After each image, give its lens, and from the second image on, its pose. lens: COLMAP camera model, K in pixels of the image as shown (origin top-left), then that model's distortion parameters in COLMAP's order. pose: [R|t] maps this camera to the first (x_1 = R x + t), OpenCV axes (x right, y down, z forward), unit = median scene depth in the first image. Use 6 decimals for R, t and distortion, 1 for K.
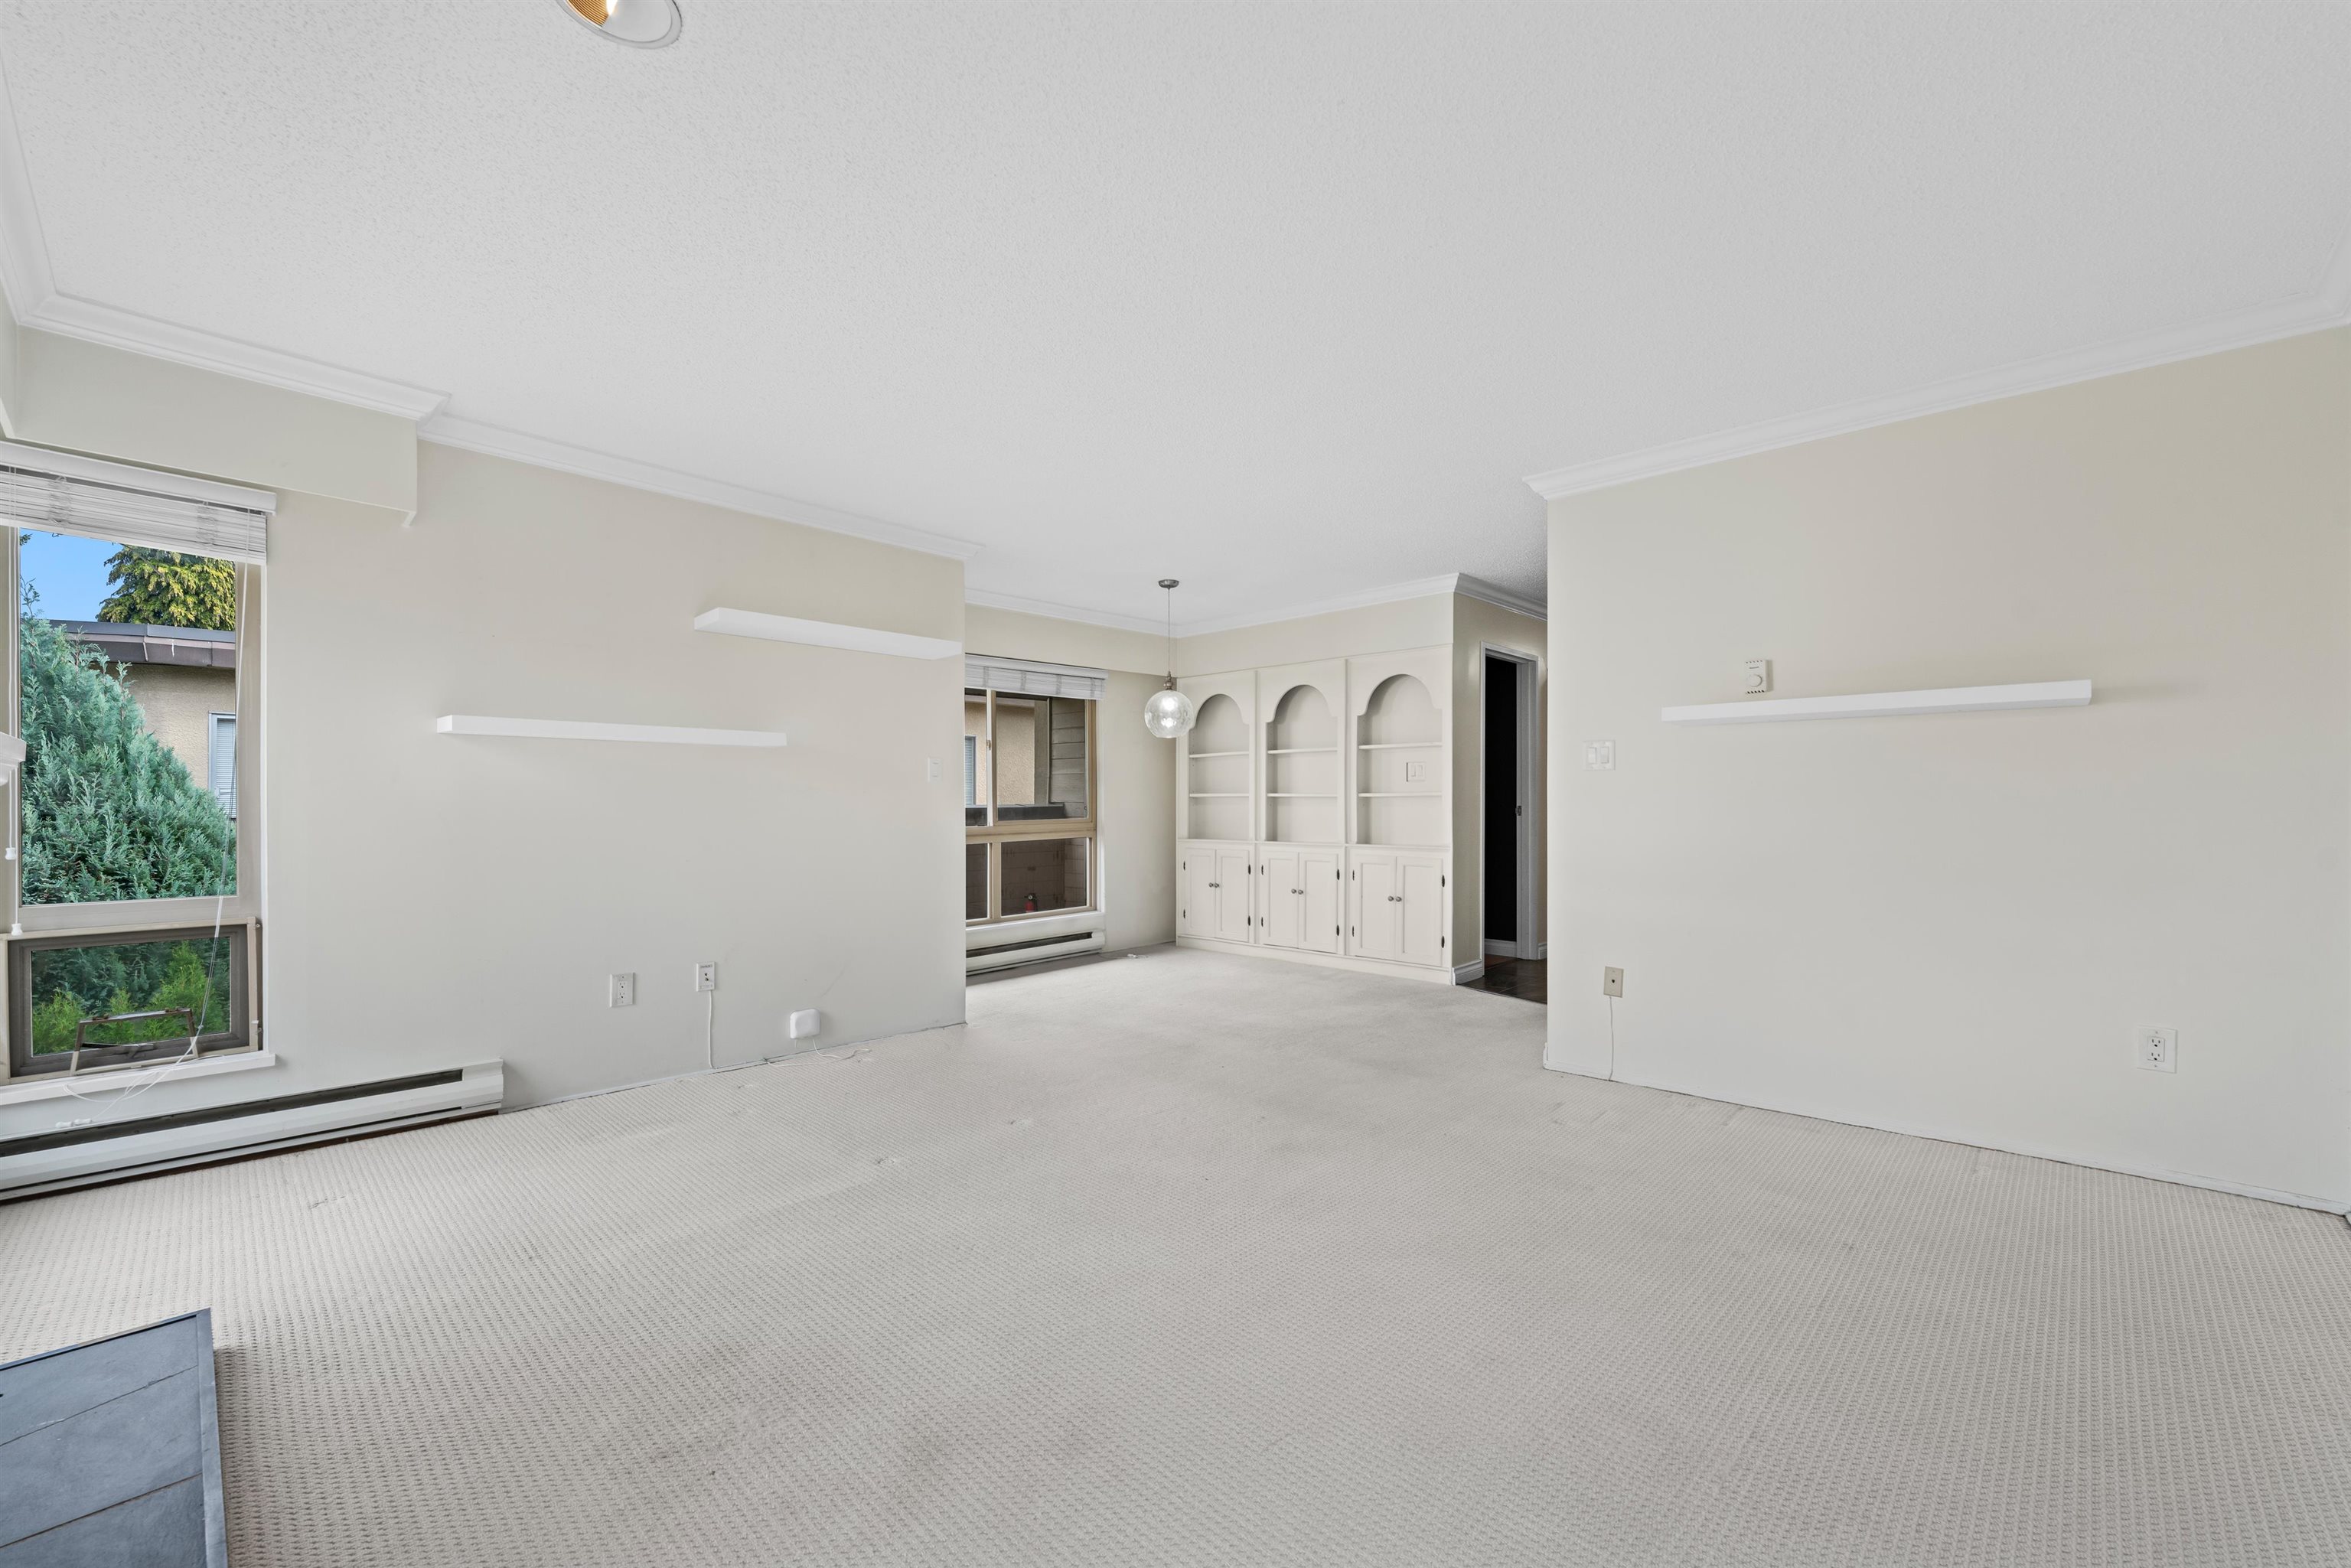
lens RADIAL K [[969.9, 0, 1175.5], [0, 969.9, 784.0], [0, 0, 1]] dist [-0.000995, -0.003152]
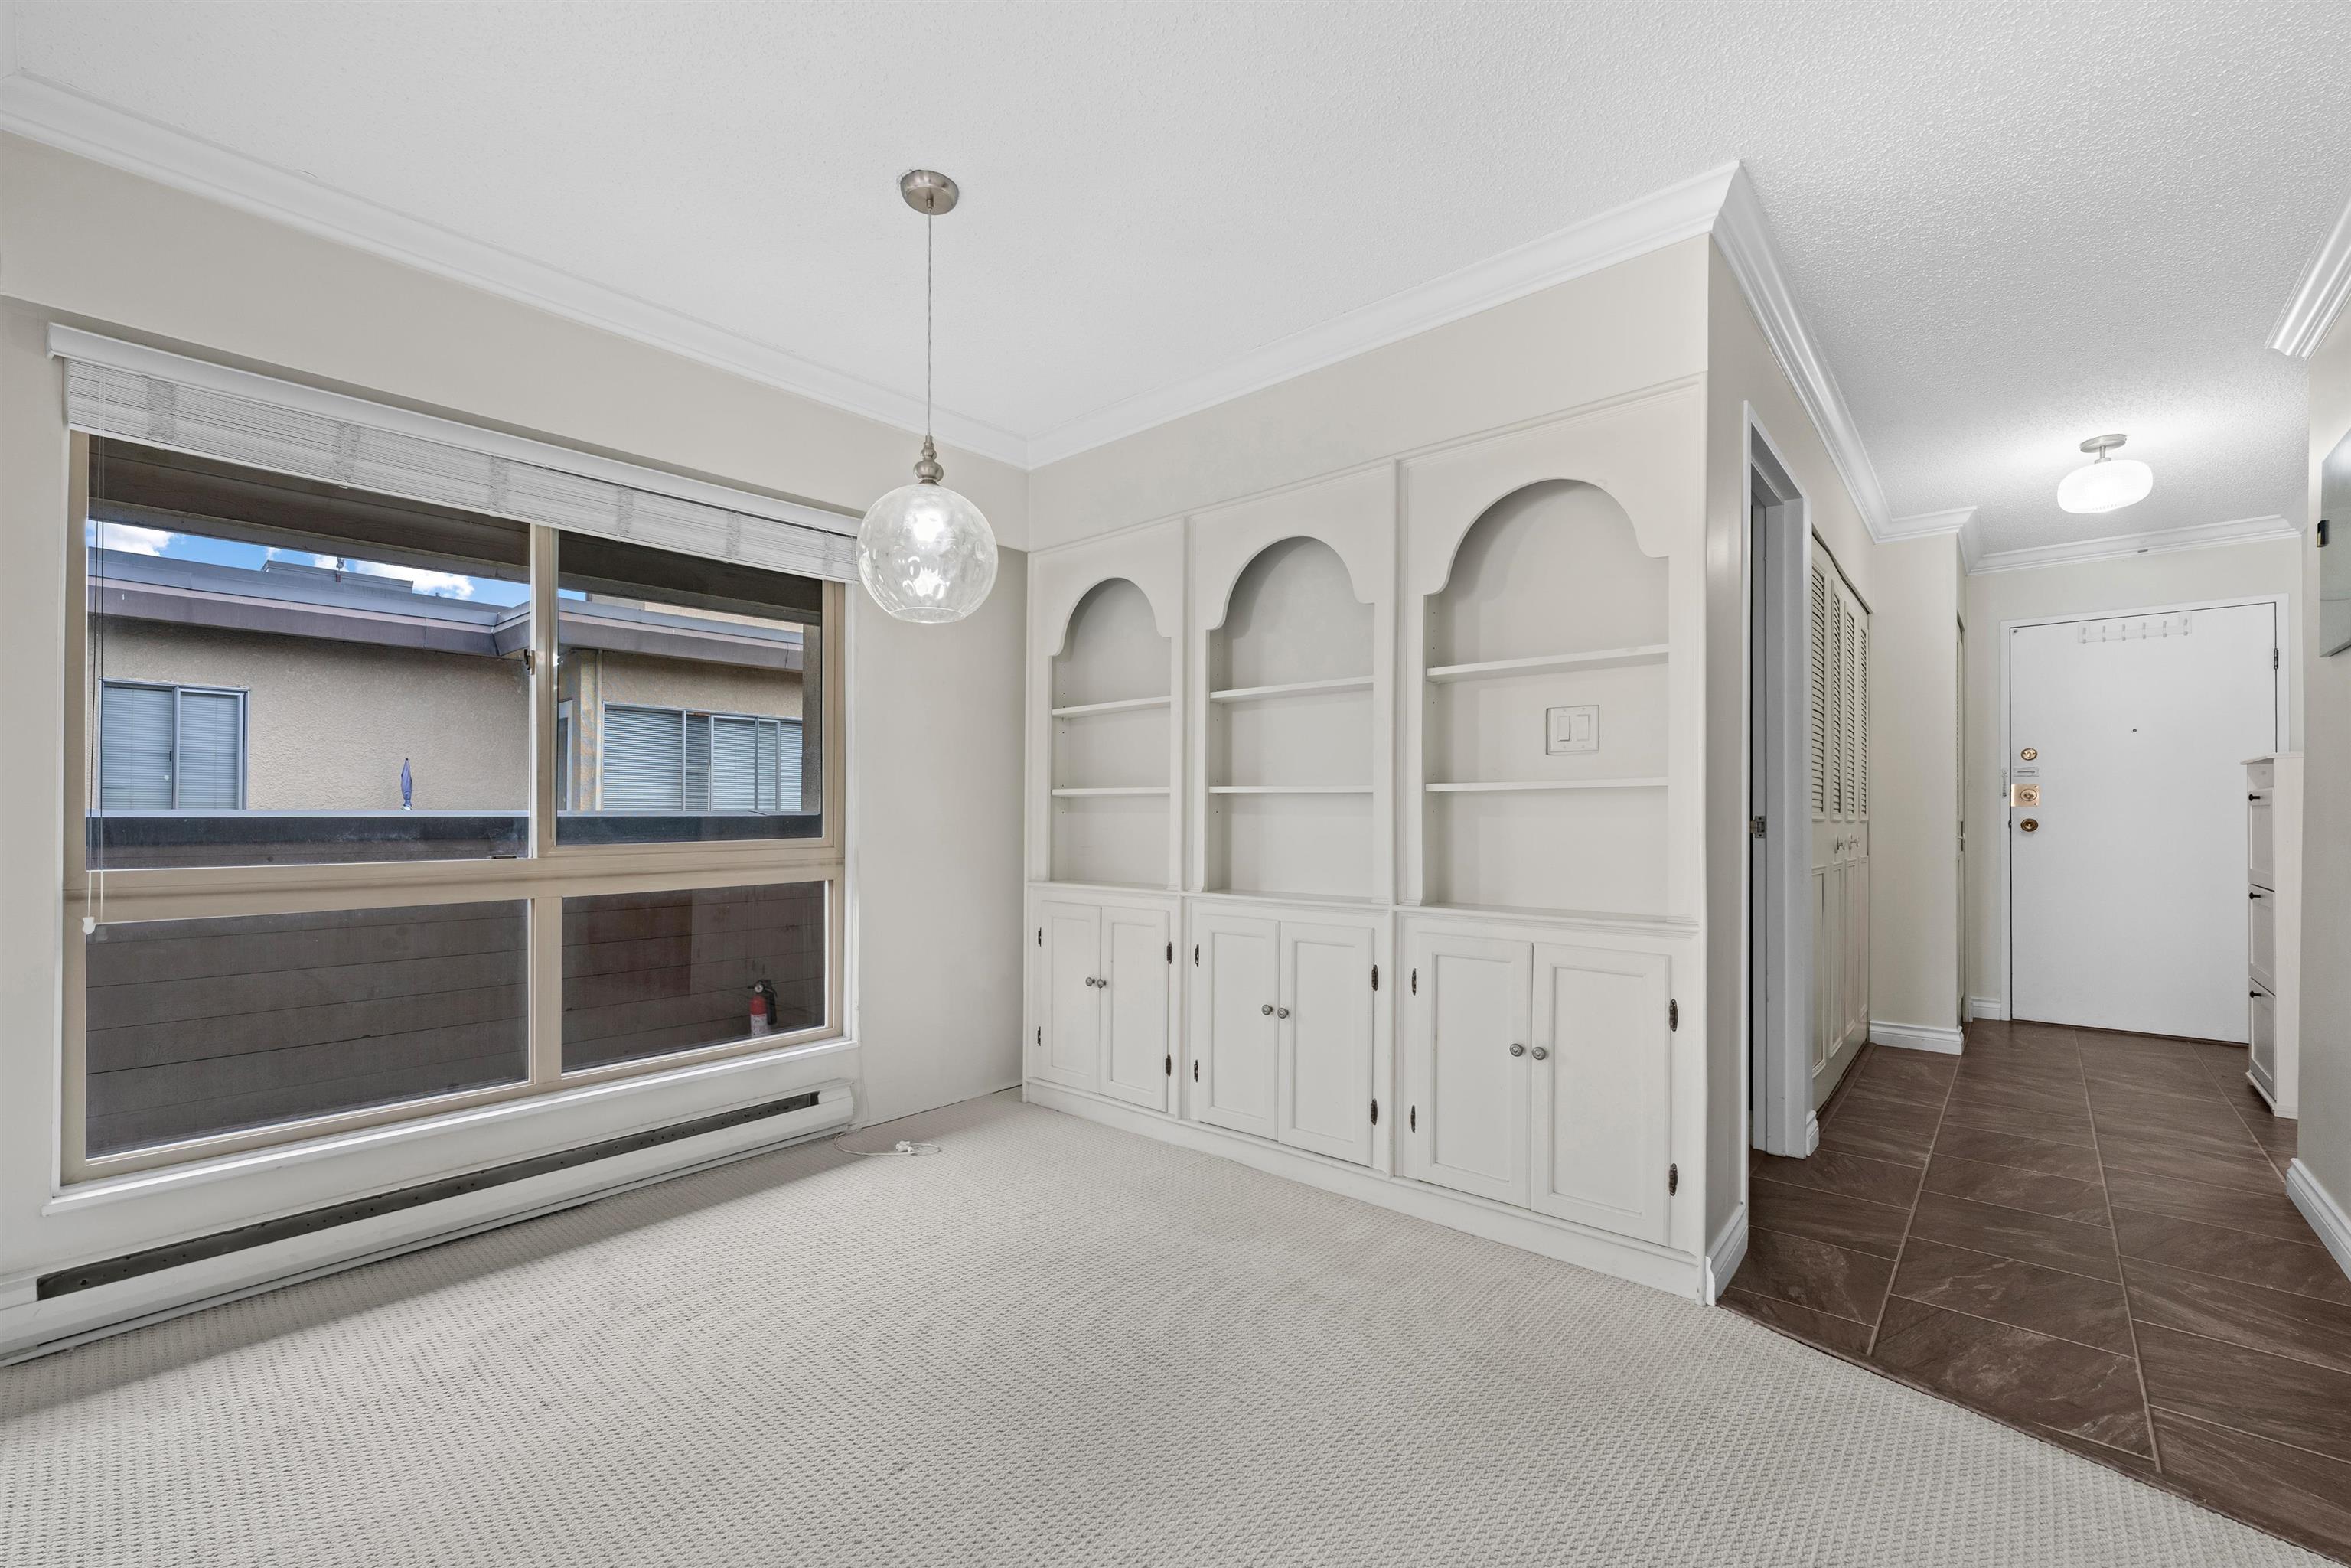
lens RADIAL K [[969.9, 0, 1175.5], [0, 969.9, 784.0], [0, 0, 1]] dist [-0.000995, -0.003152]
pose [[0.999076, 0.005482, 0.042620, 0.060021], [-0.004770, 0.999848, -0.016787, 0.016479], [-0.042705, 0.016568, 0.998950, 0.550525]]
